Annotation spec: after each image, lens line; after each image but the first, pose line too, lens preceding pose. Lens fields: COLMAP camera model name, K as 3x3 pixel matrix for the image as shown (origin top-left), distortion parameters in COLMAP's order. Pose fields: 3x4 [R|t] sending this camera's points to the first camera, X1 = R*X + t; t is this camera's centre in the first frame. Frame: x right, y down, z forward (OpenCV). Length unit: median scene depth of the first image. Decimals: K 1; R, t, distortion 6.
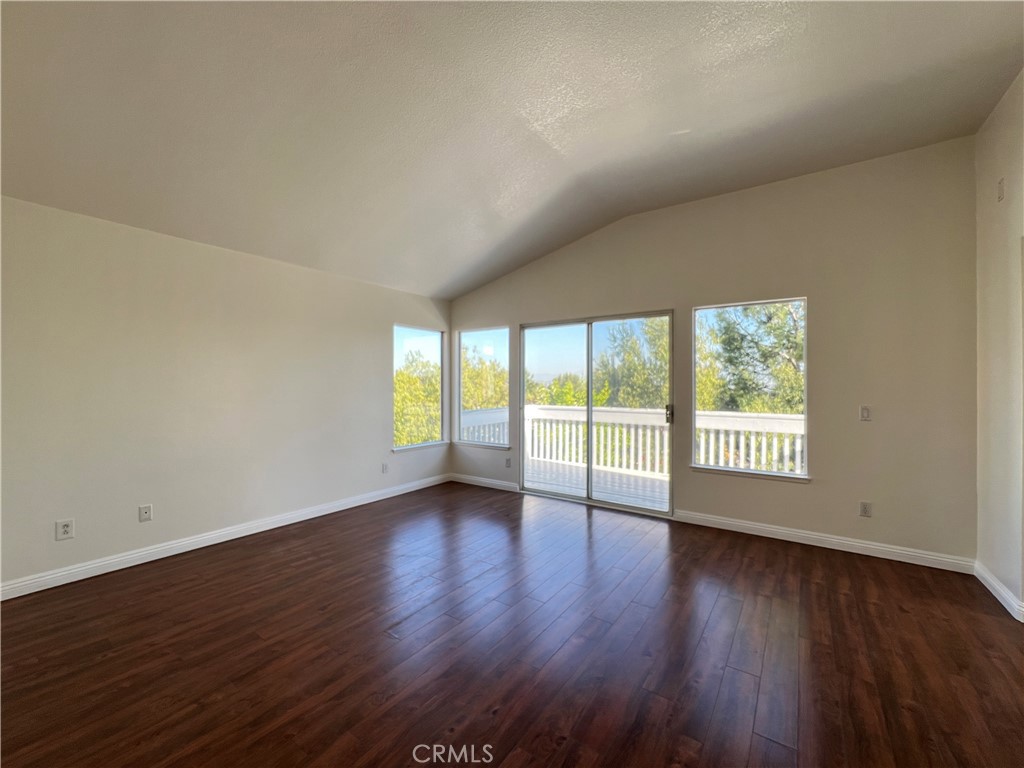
lens RADIAL K [[417.7, 0, 512.0], [0, 417.7, 384.0], [0, 0, 1]] dist [-0.016906, -0.000273]
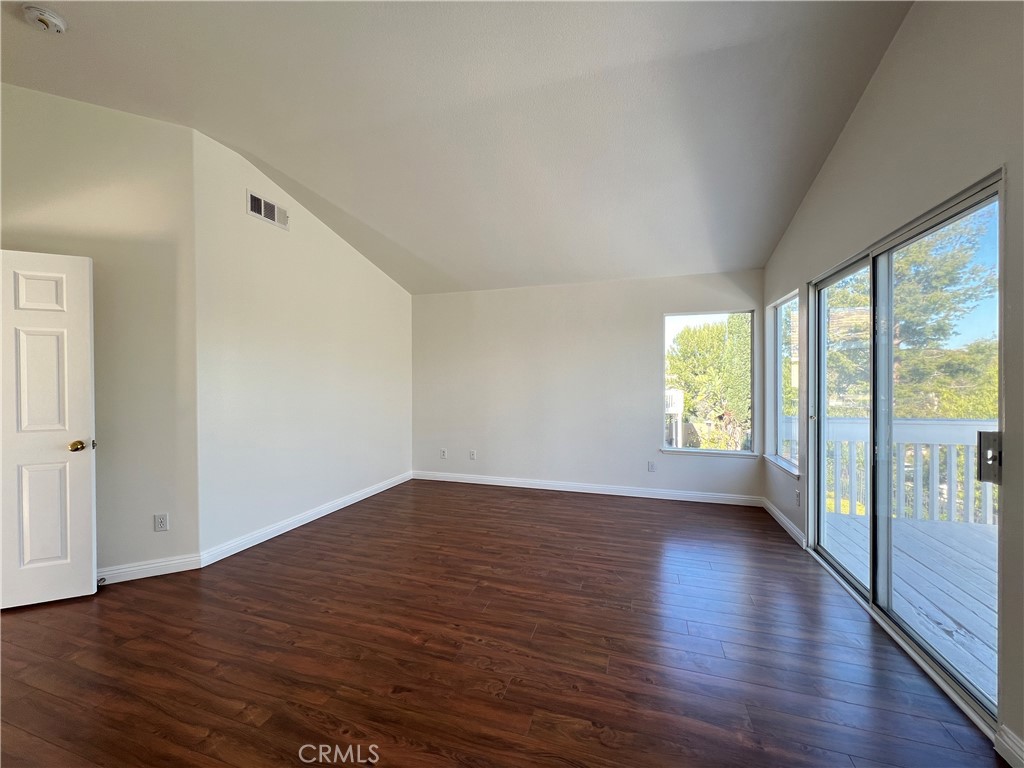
lens RADIAL K [[410.1, 0, 509.2], [0, 410.1, 382.8], [0, 0, 1]] dist [-0.000202, 0.000304]
pose [[0.272325, 0.000734, -0.962205, 0.732714], [0.009891, 0.999945, 0.003562, 0.001499], [0.962154, -0.010487, 0.272303, 0.604054]]
